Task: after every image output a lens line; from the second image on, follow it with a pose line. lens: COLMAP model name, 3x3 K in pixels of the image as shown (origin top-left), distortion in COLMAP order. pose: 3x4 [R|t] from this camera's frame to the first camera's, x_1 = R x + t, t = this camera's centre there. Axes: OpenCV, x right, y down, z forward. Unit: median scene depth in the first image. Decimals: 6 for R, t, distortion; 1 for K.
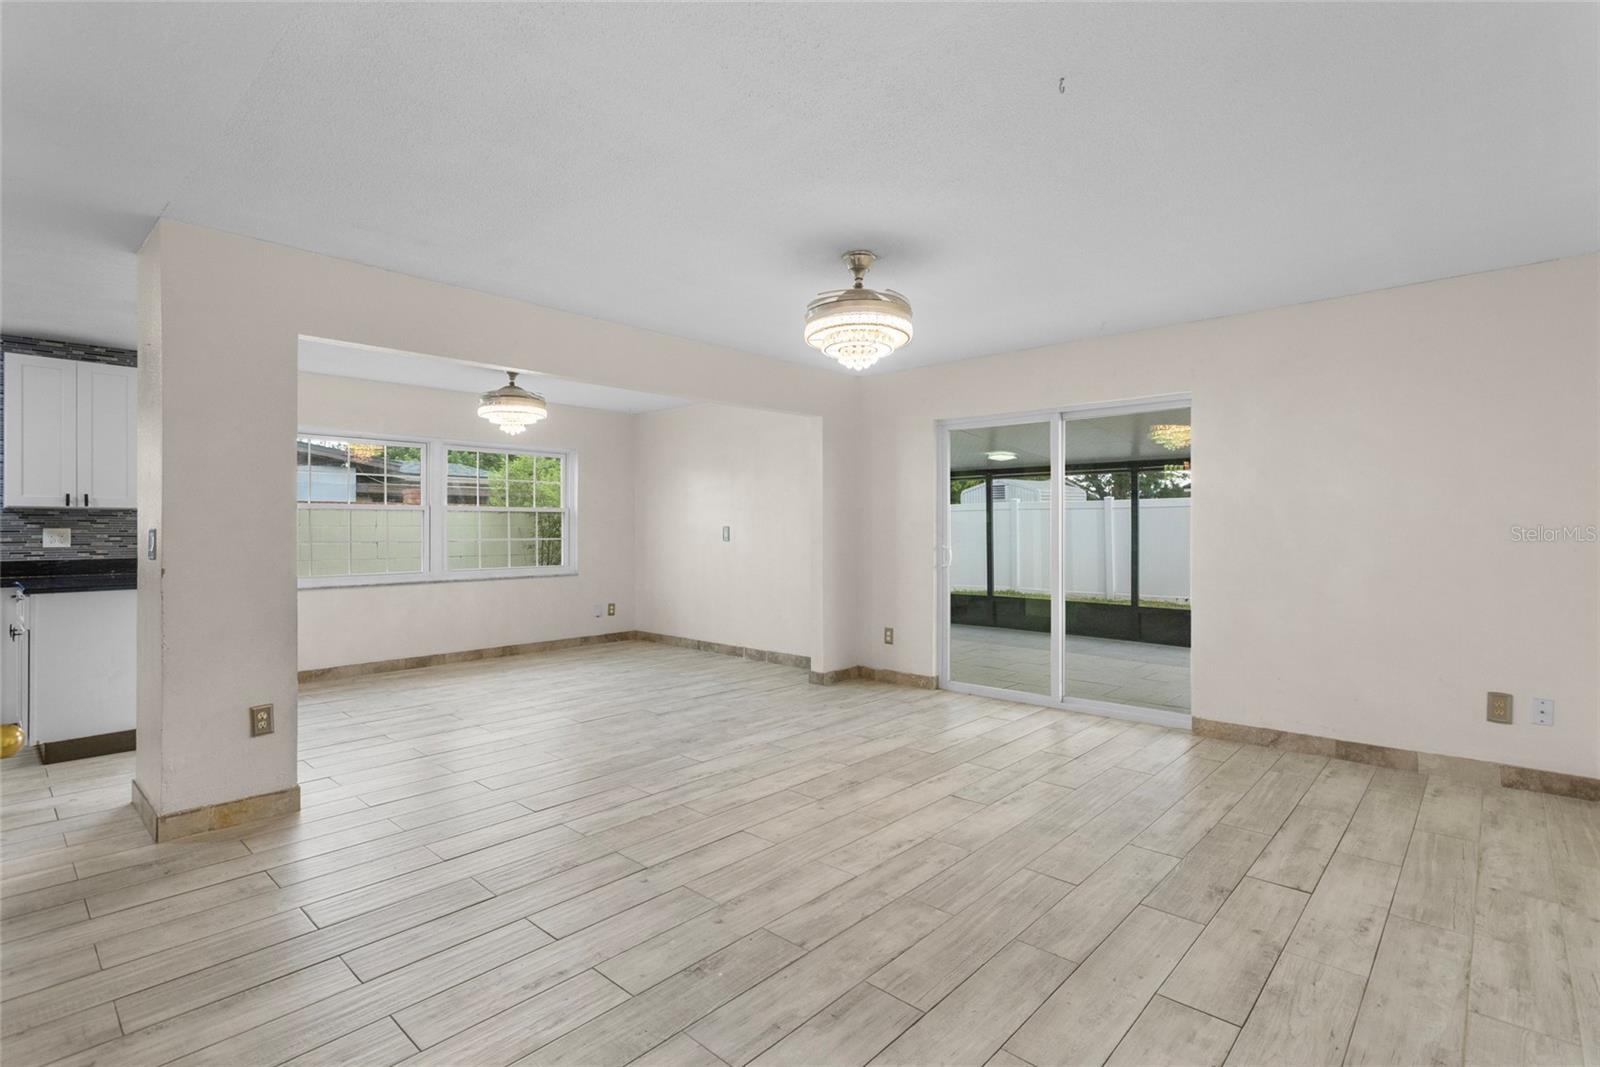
lens RADIAL K [[766.8, 0, 800.0], [0, 766.8, 521.0], [0, 0, 1]] dist [-0.002585, 0.002947]
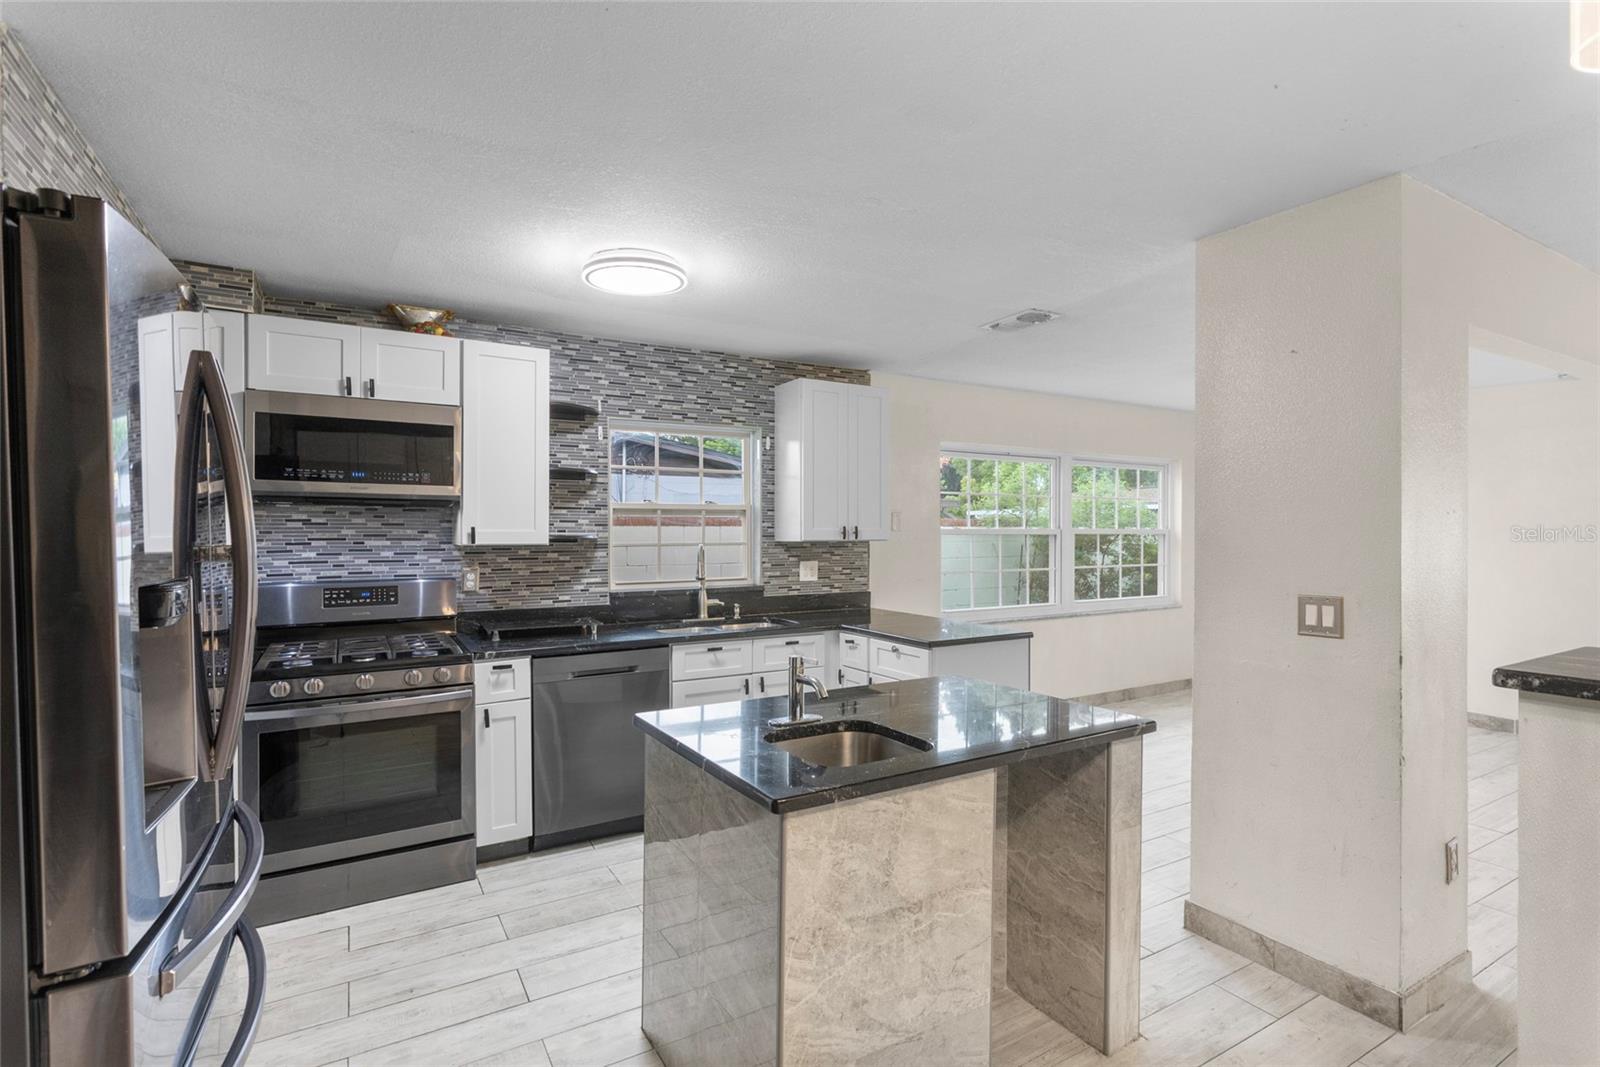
lens RADIAL K [[766.8, 0, 805.8], [0, 766.8, 543.3], [0, 0, 1]] dist [-0.002585, 0.002947]
pose [[0.958705, 0.009932, -0.284231, -1.003020], [-0.002176, 0.999617, 0.027592, -0.055196], [0.284396, -0.025834, 0.958359, 0.127273]]
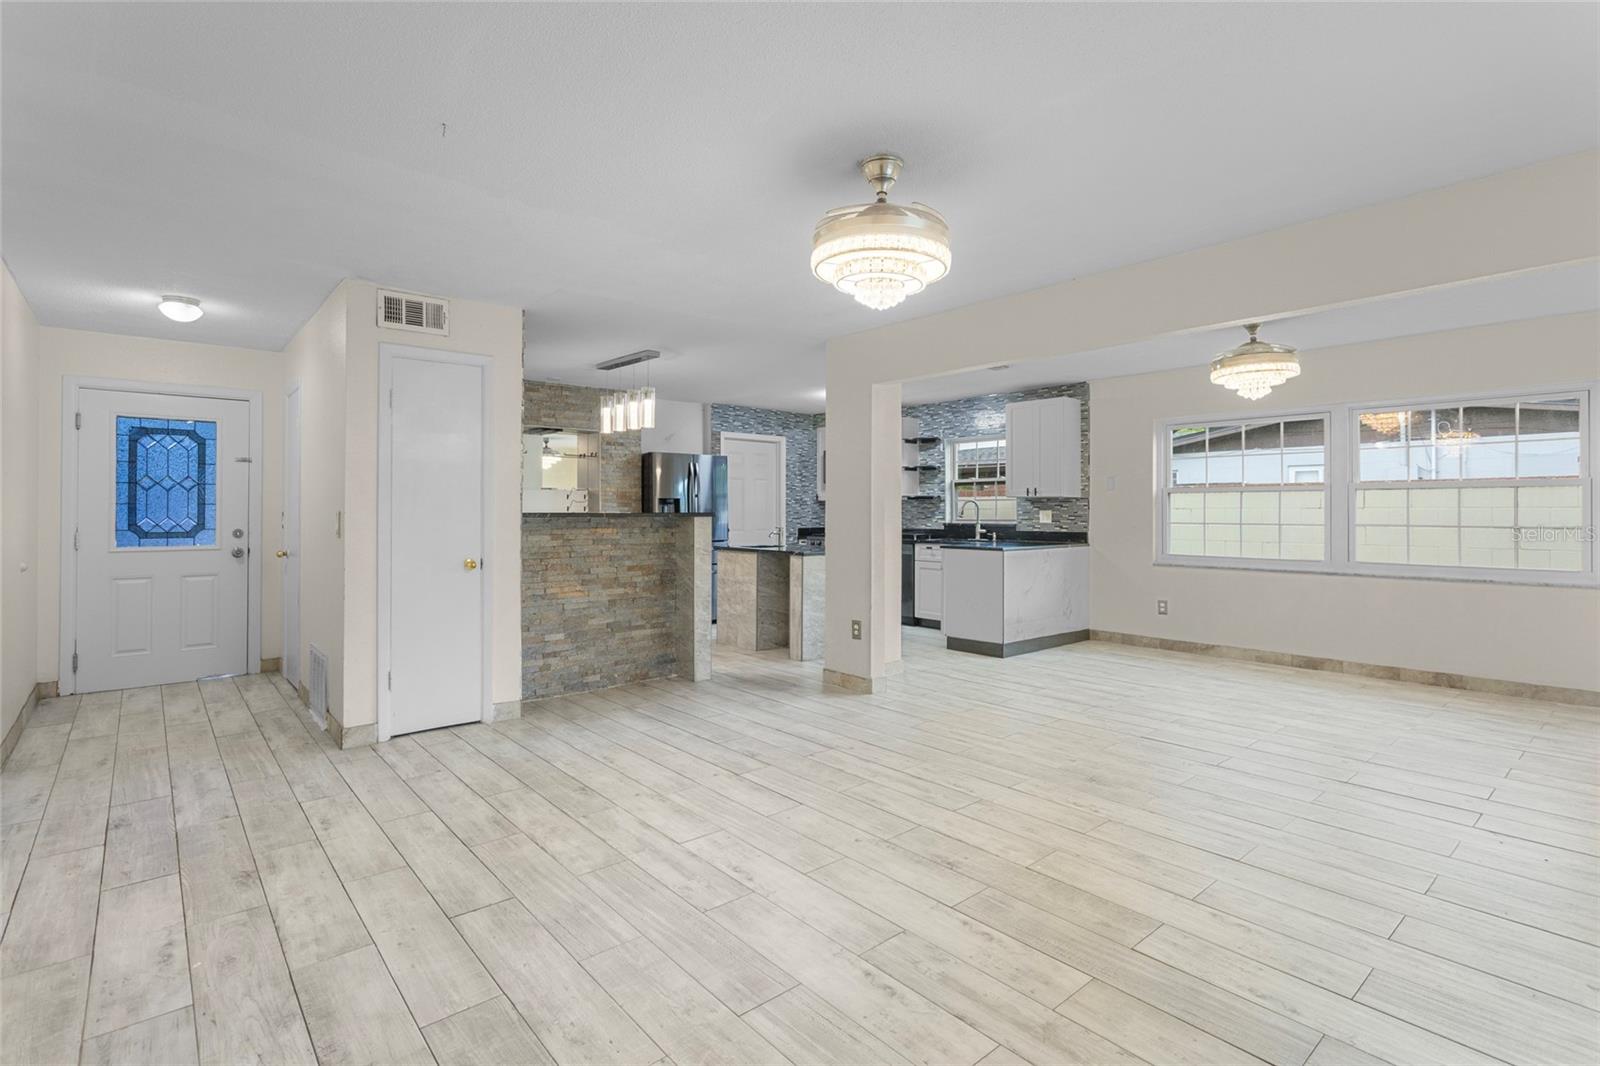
lens RADIAL K [[766.8, 0, 804.8], [0, 766.8, 509.1], [0, 0, 1]] dist [-0.002585, 0.002947]
pose [[-0.114412, 0.000886, -0.993433, 0.847478], [0.009071, 0.999959, -0.000152, 0.004631], [0.993392, -0.009029, -0.114415, 0.999448]]
